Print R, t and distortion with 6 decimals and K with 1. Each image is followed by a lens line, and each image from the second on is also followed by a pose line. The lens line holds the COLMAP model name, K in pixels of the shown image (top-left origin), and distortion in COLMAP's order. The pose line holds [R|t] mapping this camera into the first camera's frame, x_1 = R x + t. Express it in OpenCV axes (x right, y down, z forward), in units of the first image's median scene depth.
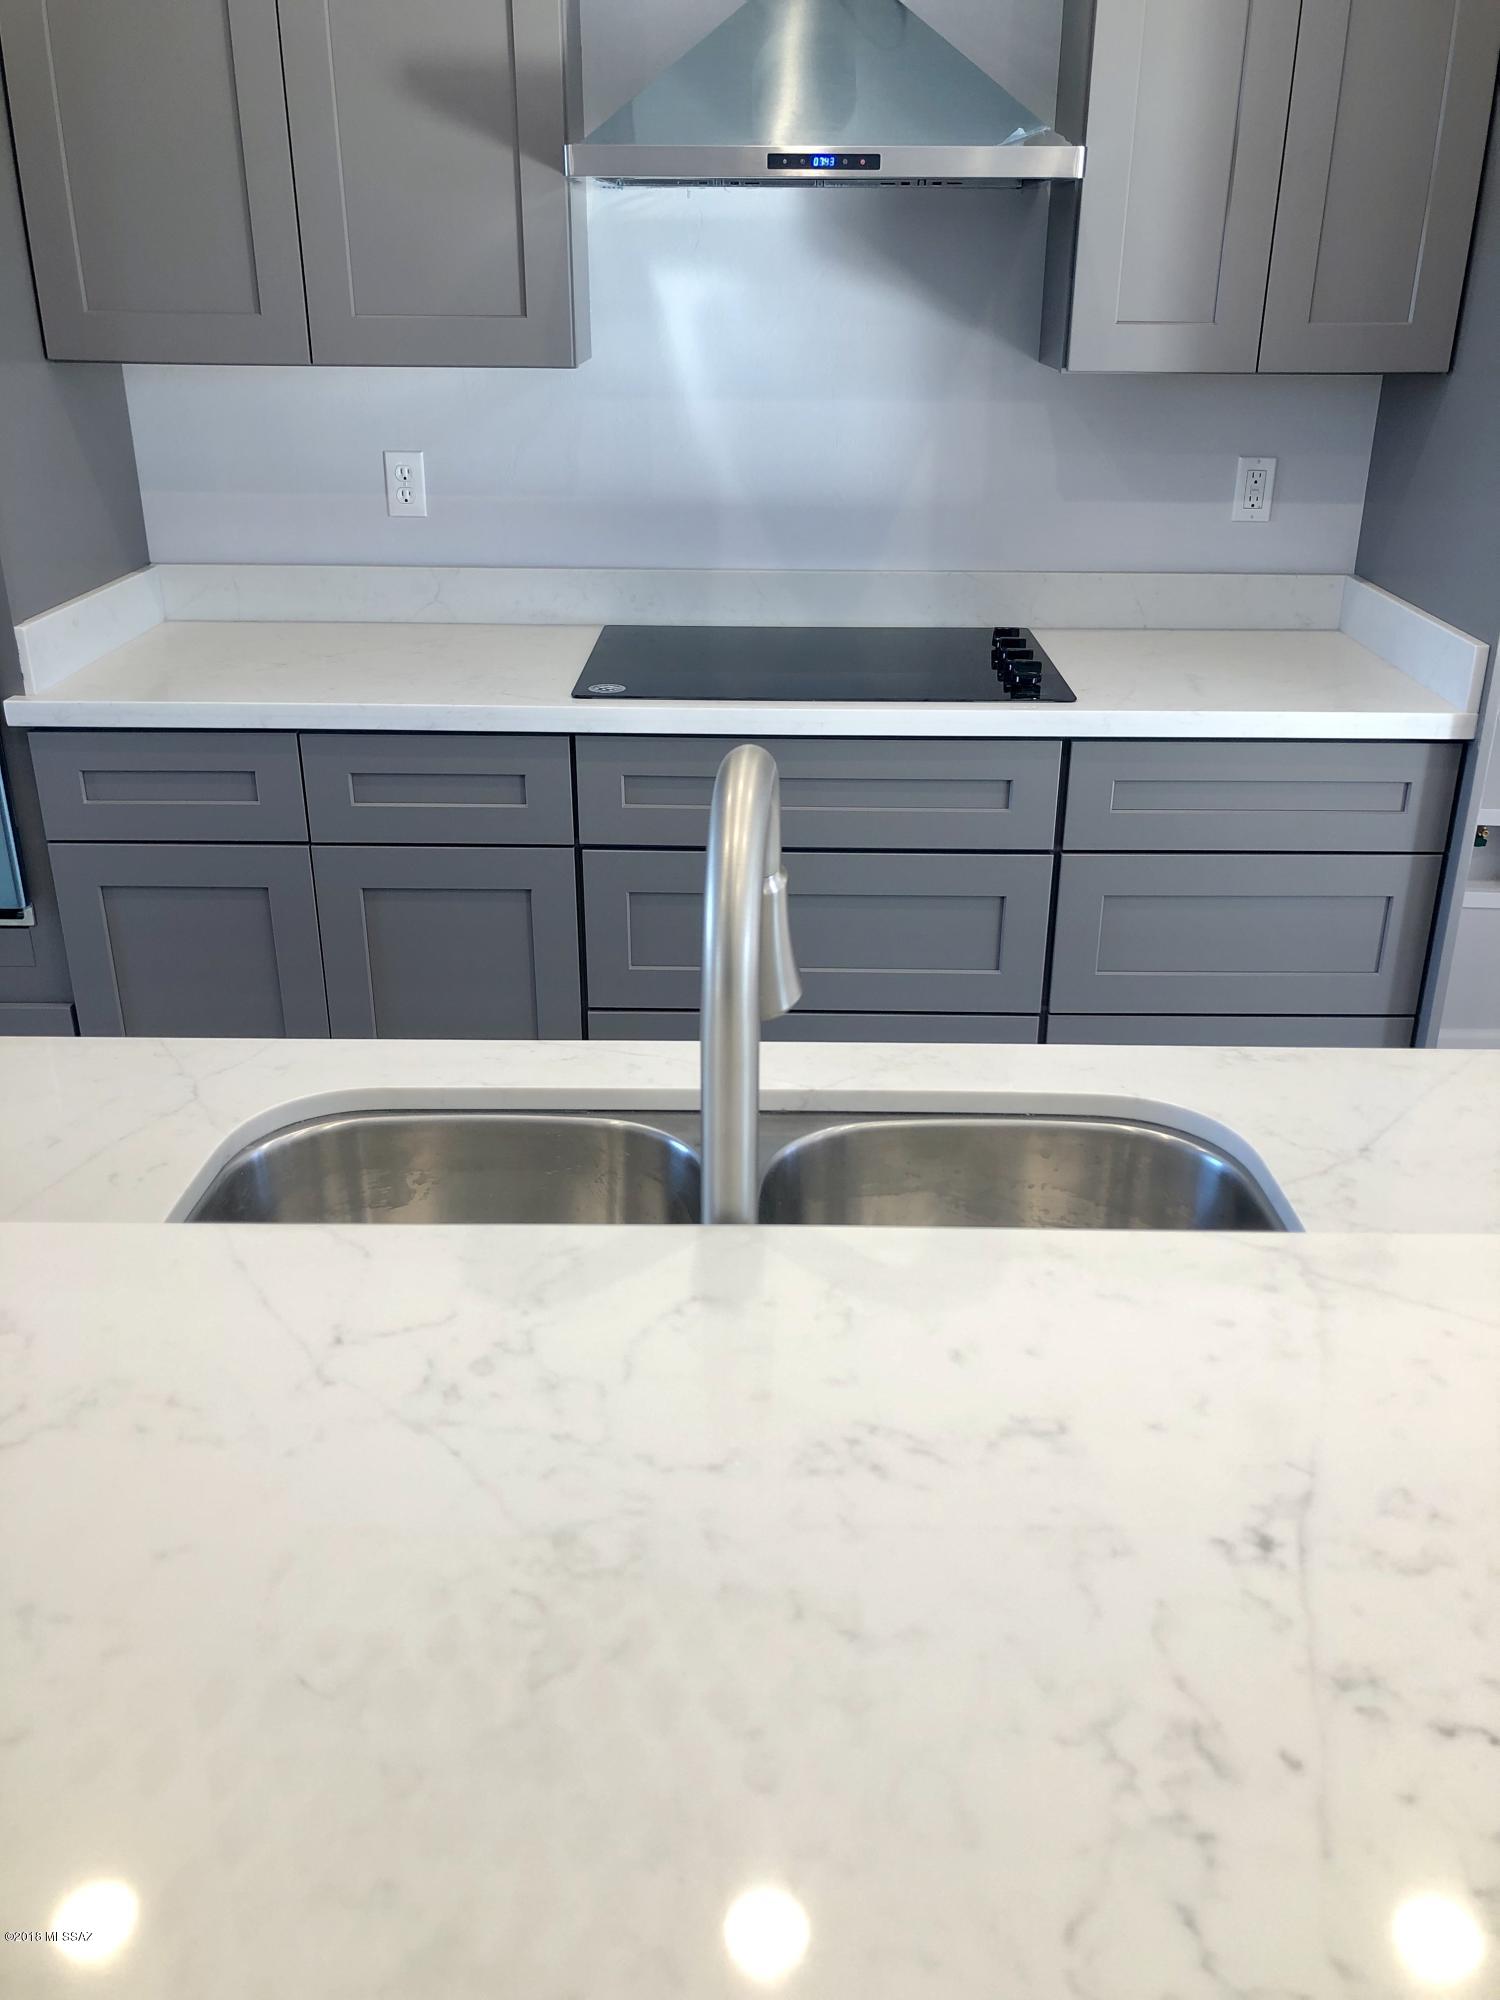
lens RADIAL K [[1631.6, 0, 750.0], [0, 1631.6, 1000.0], [0, 0, 1]] dist [-0.003484, -0.005690]
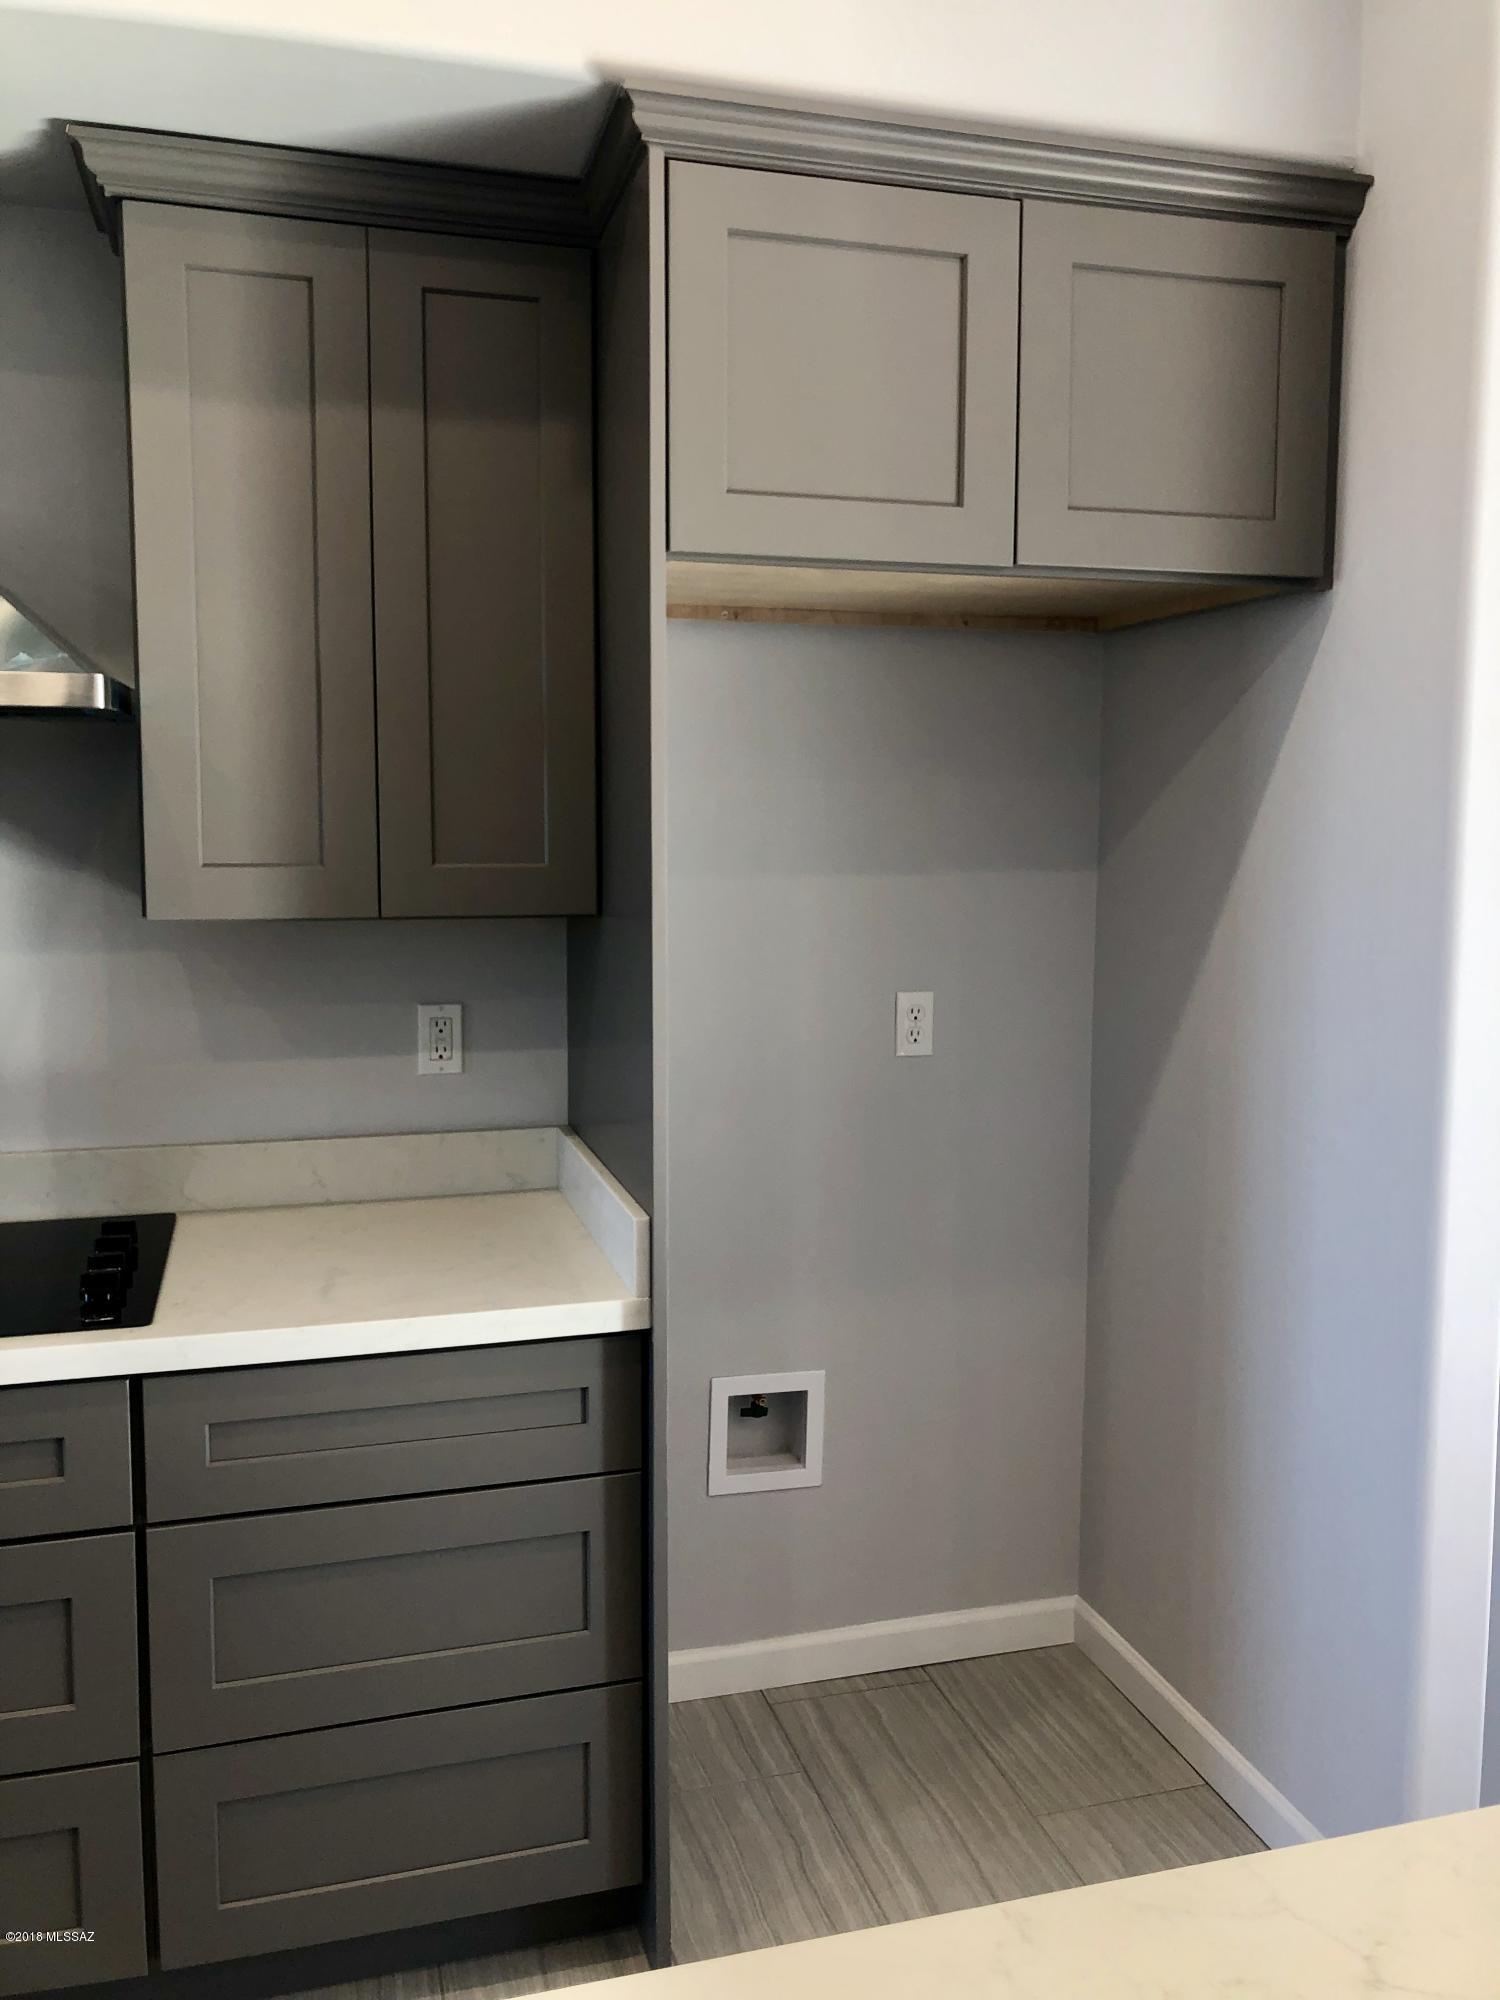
lens RADIAL K [[1631.6, 0, 750.0], [0, 1631.6, 1000.0], [0, 0, 1]] dist [-0.003484, -0.005690]
pose [[0.953846, -0.034692, 0.298286, 0.235782], [0.123180, 0.951093, -0.283283, -0.072860], [-0.273870, 0.306951, 0.911469, 0.167806]]
